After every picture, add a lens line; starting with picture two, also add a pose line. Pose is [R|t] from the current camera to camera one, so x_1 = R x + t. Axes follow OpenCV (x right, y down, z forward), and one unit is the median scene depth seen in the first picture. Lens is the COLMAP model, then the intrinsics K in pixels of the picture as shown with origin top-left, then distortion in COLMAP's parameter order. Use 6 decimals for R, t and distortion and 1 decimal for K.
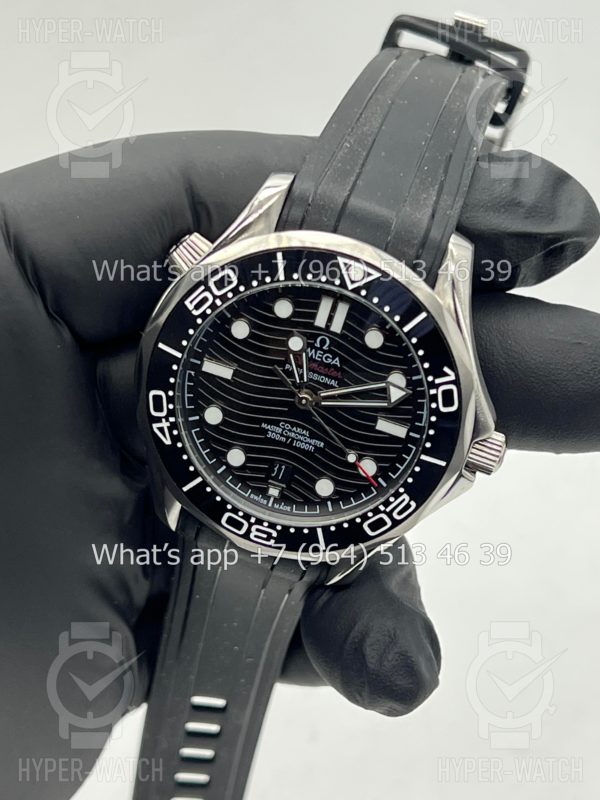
lens RADIAL K [[1791.4, 0, 297.6], [0, 1791.4, 405.7], [0, 0, 1]] dist [0.560464, 0.000000]
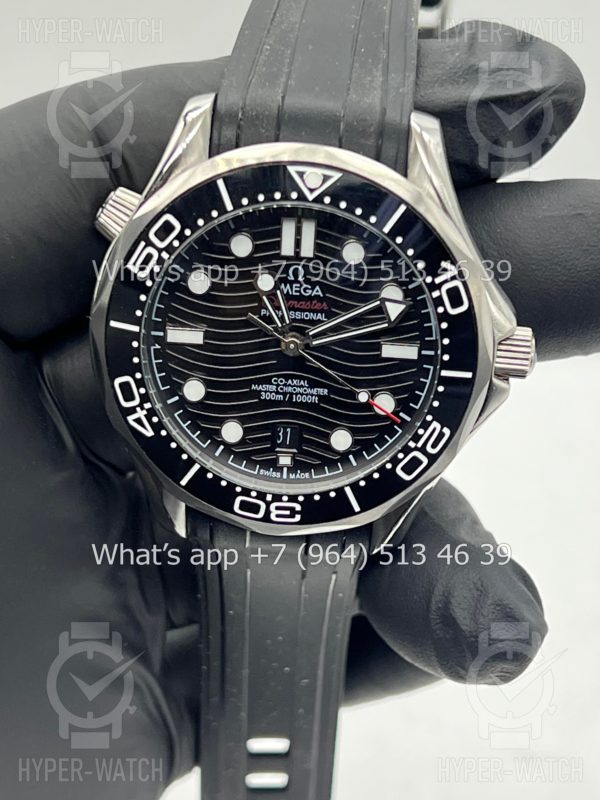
lens RADIAL K [[1791.4, 0, 301.2], [0, 1791.4, 396.0], [0, 0, 1]] dist [0.560464, 0.000000]
pose [[0.968470, -0.249090, 0.004471, -0.001994], [0.248978, 0.967097, -0.052291, 0.065915], [0.008701, 0.051756, 0.998622, 0.148546]]
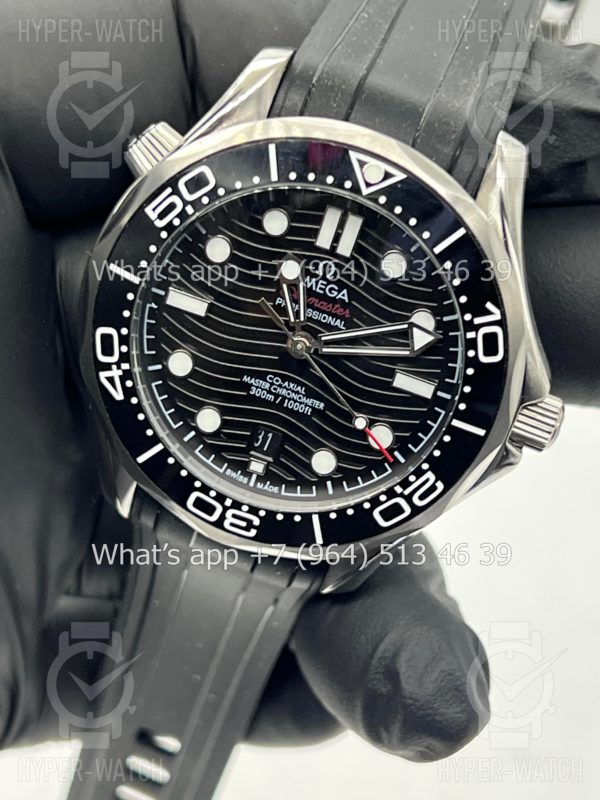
lens RADIAL K [[1791.4, 0, 295.7], [0, 1791.4, 387.3], [0, 0, 1]] dist [0.560464, 0.000000]
pose [[0.999670, 0.025569, 0.002529, 0.000451], [-0.025431, 0.998693, -0.044333, 0.048375], [-0.003659, 0.044254, 0.999014, 0.239535]]
